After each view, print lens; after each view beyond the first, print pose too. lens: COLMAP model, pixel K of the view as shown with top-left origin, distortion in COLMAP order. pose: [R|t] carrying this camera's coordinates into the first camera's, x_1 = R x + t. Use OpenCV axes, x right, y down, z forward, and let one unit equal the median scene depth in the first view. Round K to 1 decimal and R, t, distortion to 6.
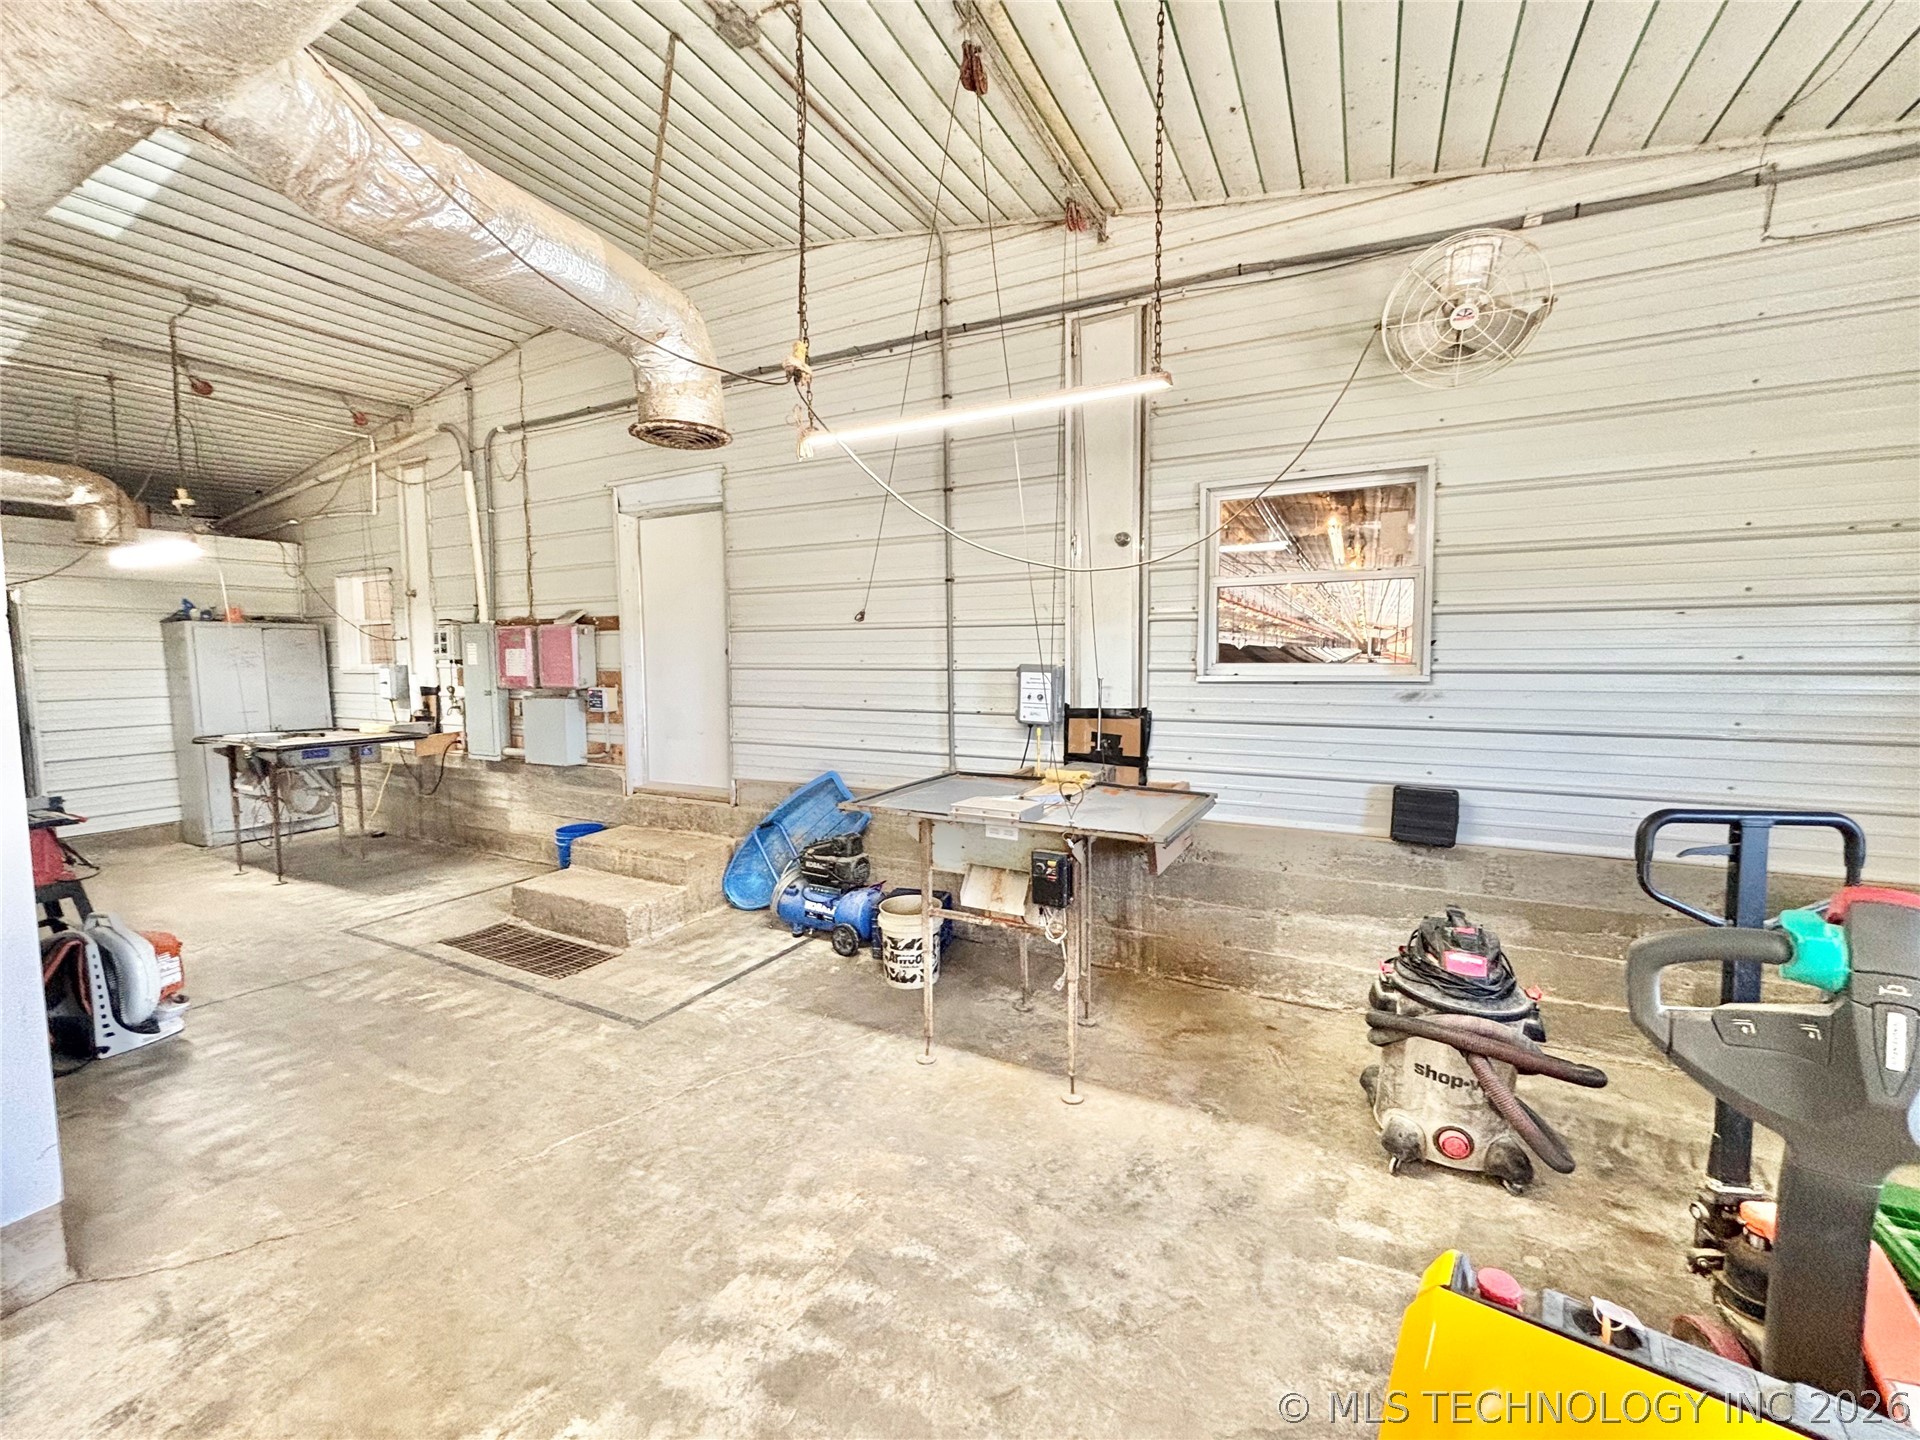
lens RADIAL K [[779.0, 0, 957.8], [0, 779.0, 706.8], [0, 0, 1]] dist [-0.002276, -0.000254]
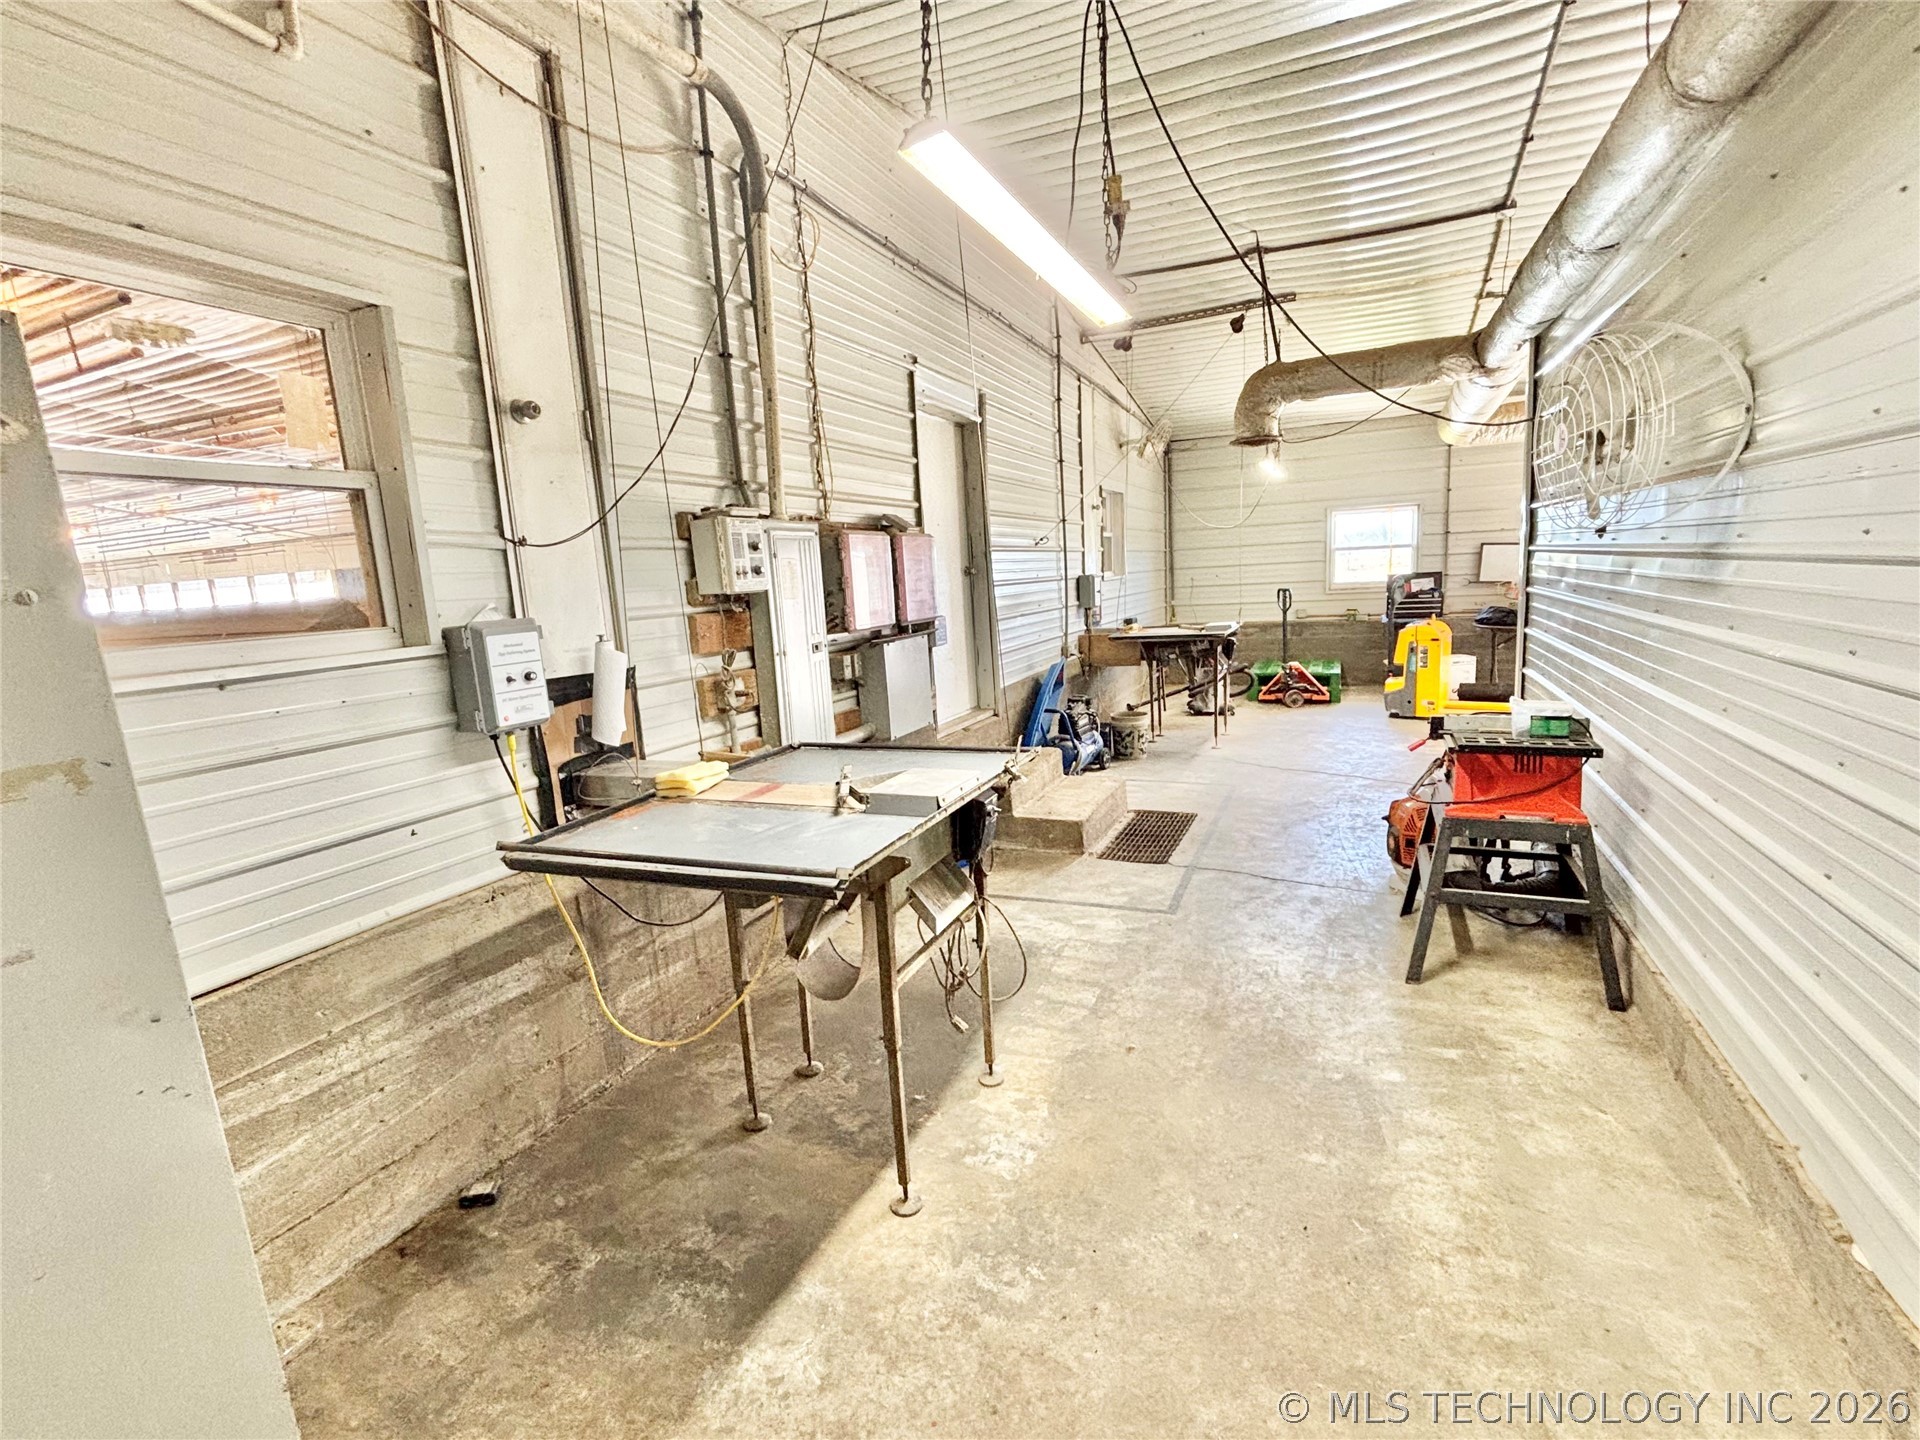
lens RADIAL K [[870.6, 0, 962.0], [0, 870.6, 712.2], [0, 0, 1]] dist [0.009222, -0.001083]
pose [[-0.063073, -0.142403, 0.987797, -1.568162], [0.133358, 0.979689, 0.149749, -0.065846], [-0.989059, 0.141176, -0.042801, 1.184837]]
